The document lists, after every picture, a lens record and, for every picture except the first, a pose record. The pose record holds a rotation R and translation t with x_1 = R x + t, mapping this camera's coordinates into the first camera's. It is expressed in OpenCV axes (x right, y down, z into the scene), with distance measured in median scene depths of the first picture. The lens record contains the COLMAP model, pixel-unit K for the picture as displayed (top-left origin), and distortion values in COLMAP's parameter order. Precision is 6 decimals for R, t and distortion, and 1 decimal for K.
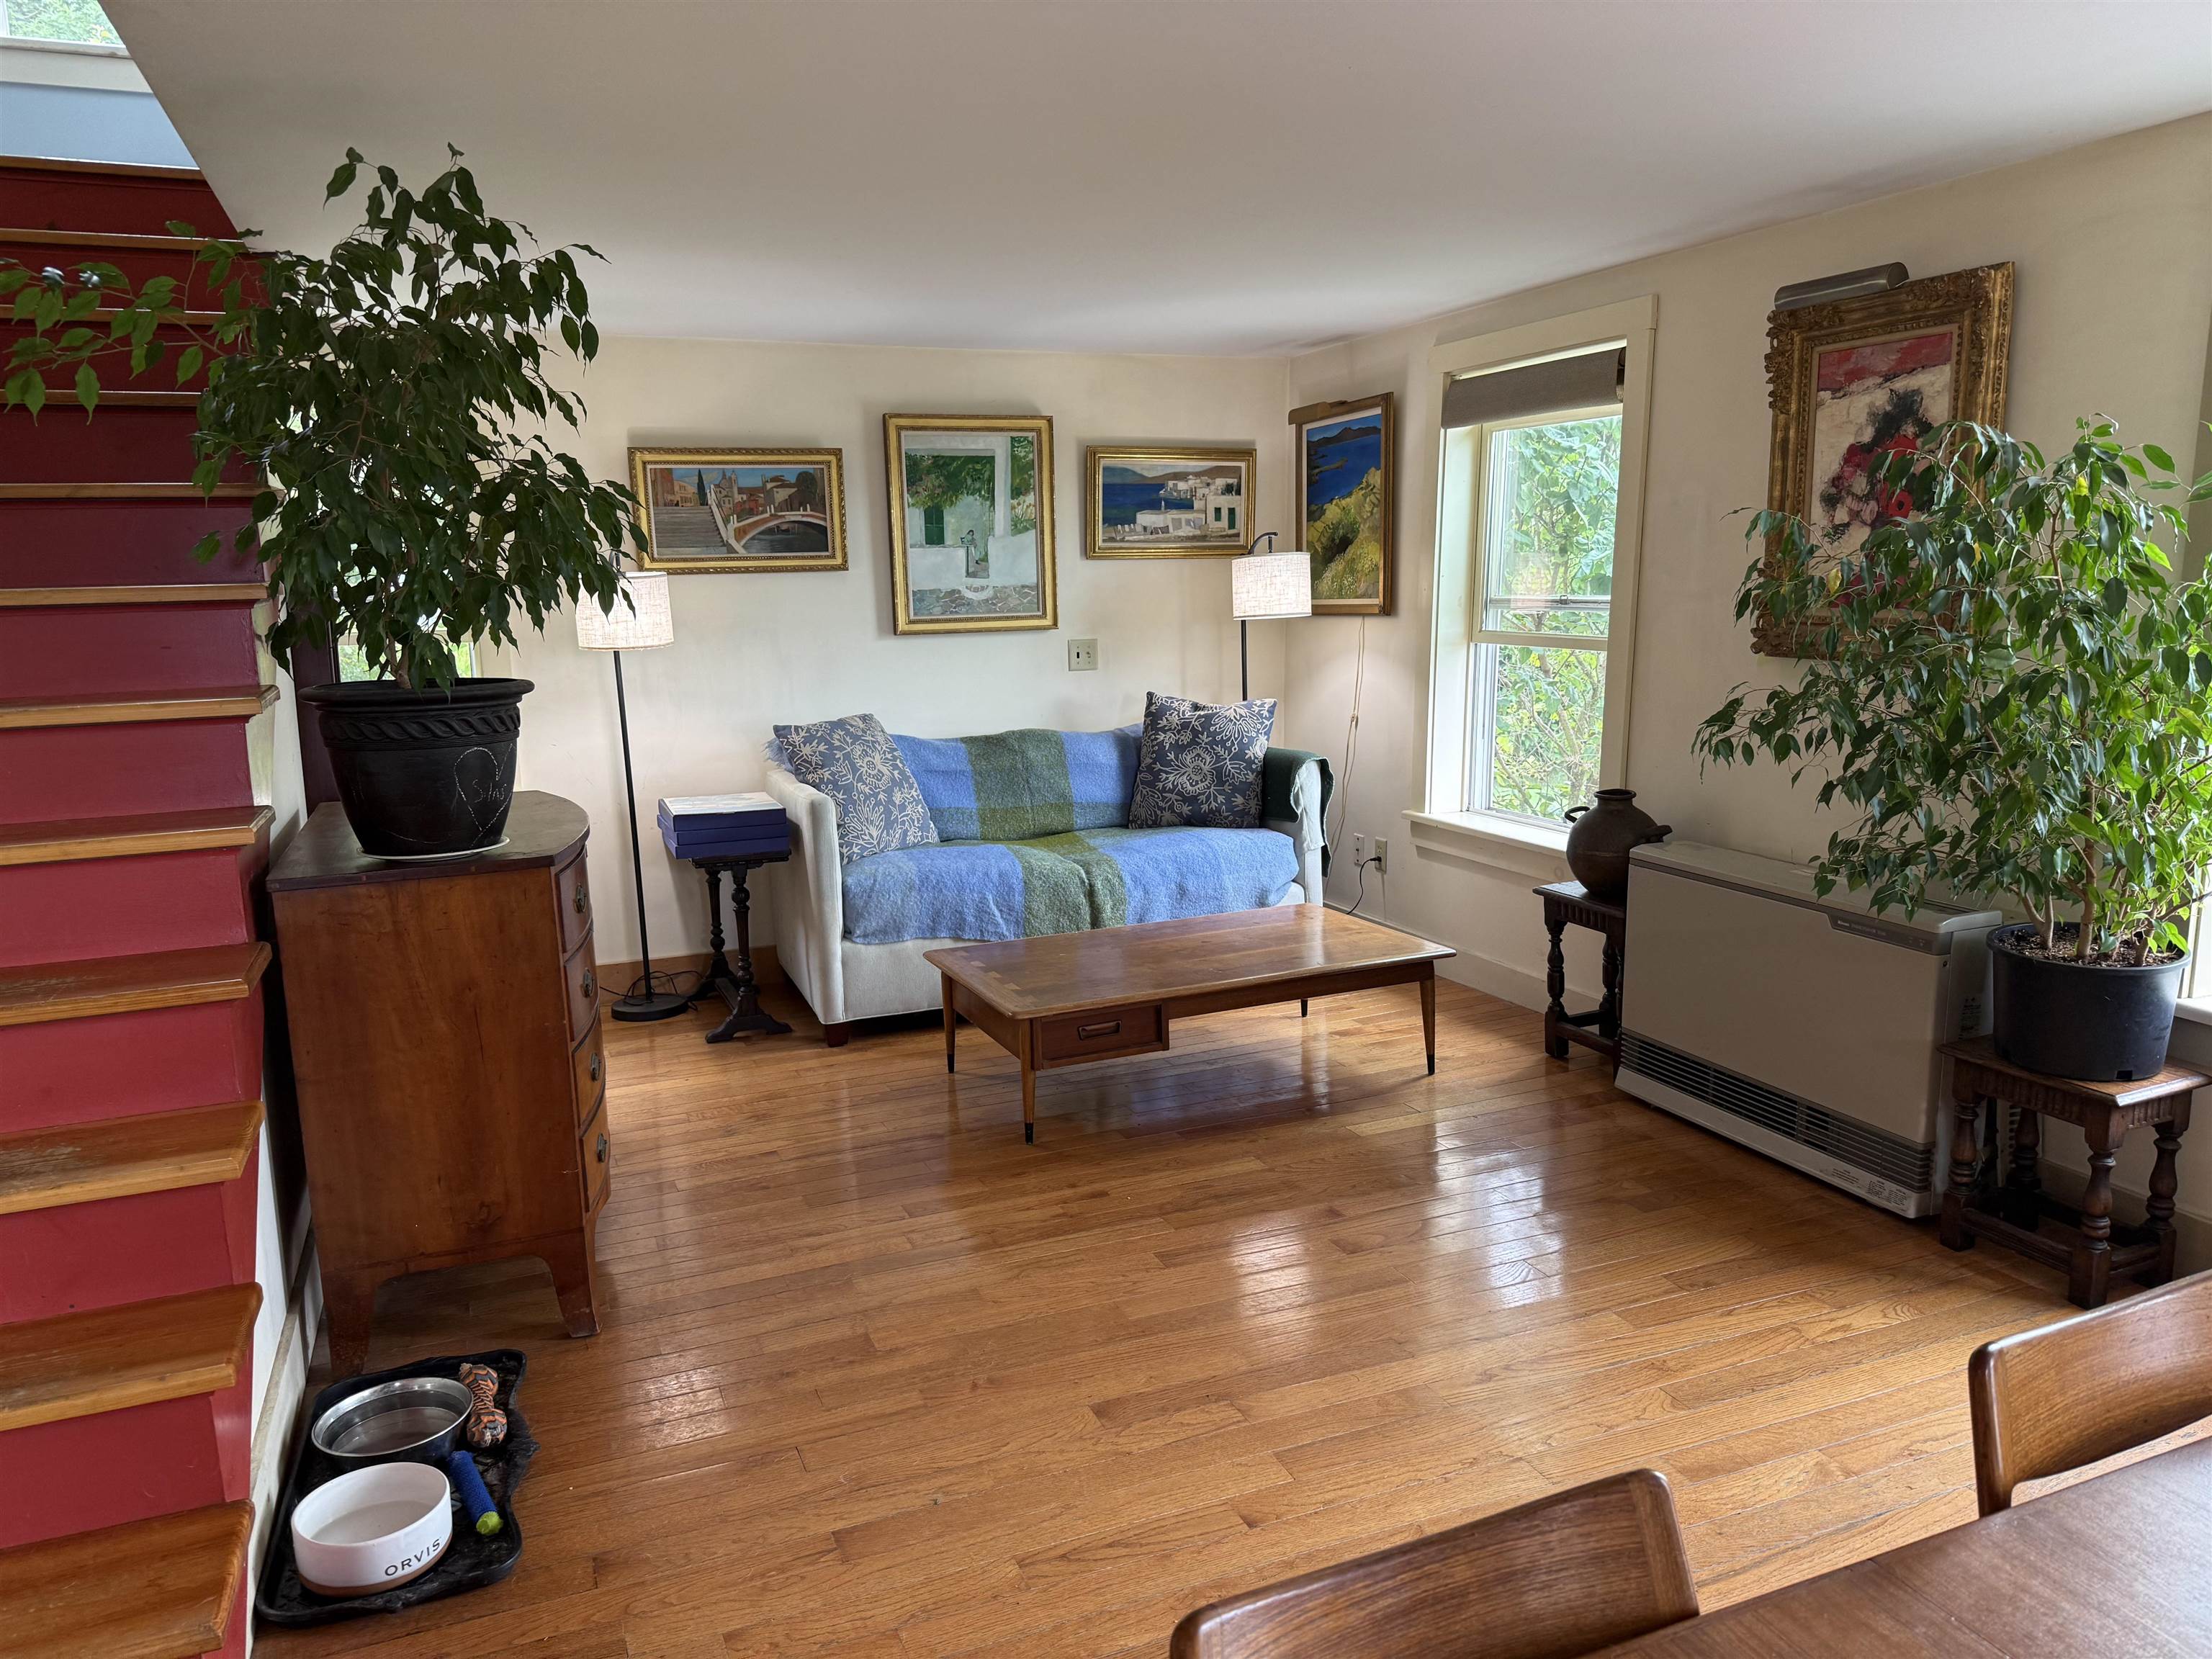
lens RADIAL K [[1552.5, 0, 1124.0], [0, 1552.5, 836.9], [0, 0, 1]] dist [0.065029, -0.090385]
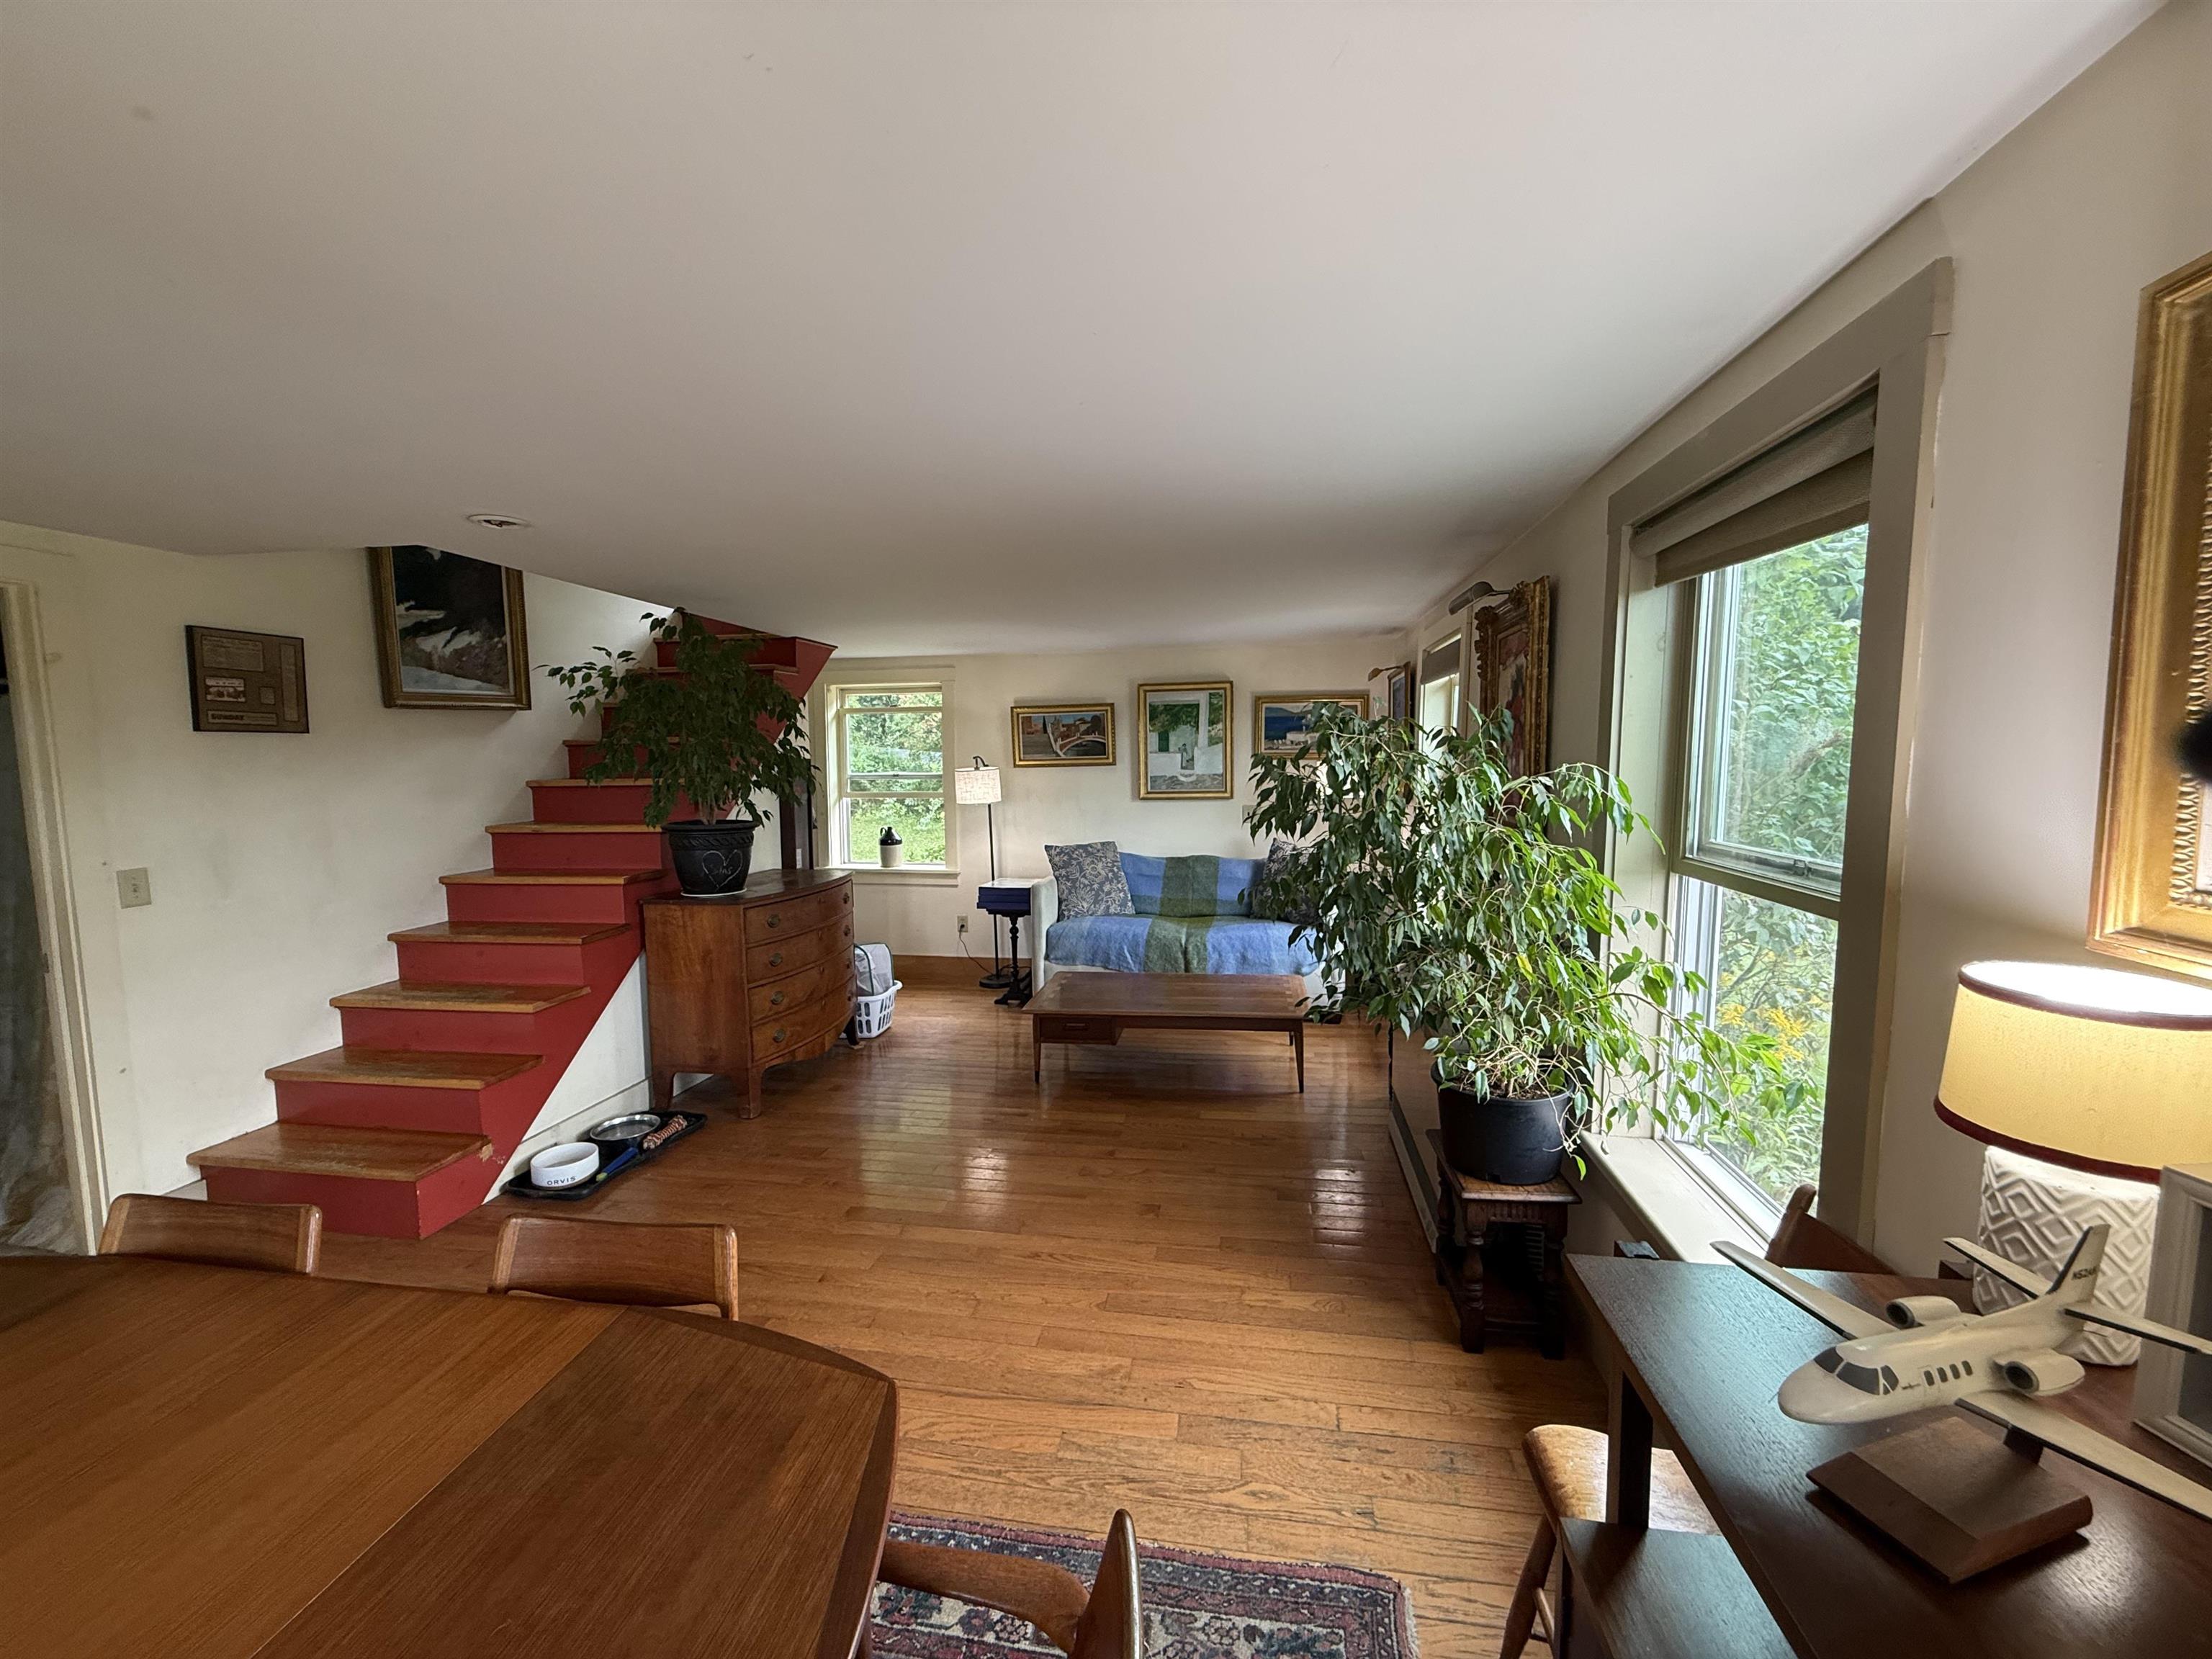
lens RADIAL K [[887.3, 0, 1094.3], [0, 887.3, 824.3], [0, 0, 1]] dist [-0.001058, 0.000240]
pose [[0.847549, 0.049314, -0.528421, 0.408290], [-0.093239, 0.994023, -0.056782, -0.039944], [0.522462, 0.097395, 0.847082, 0.088423]]
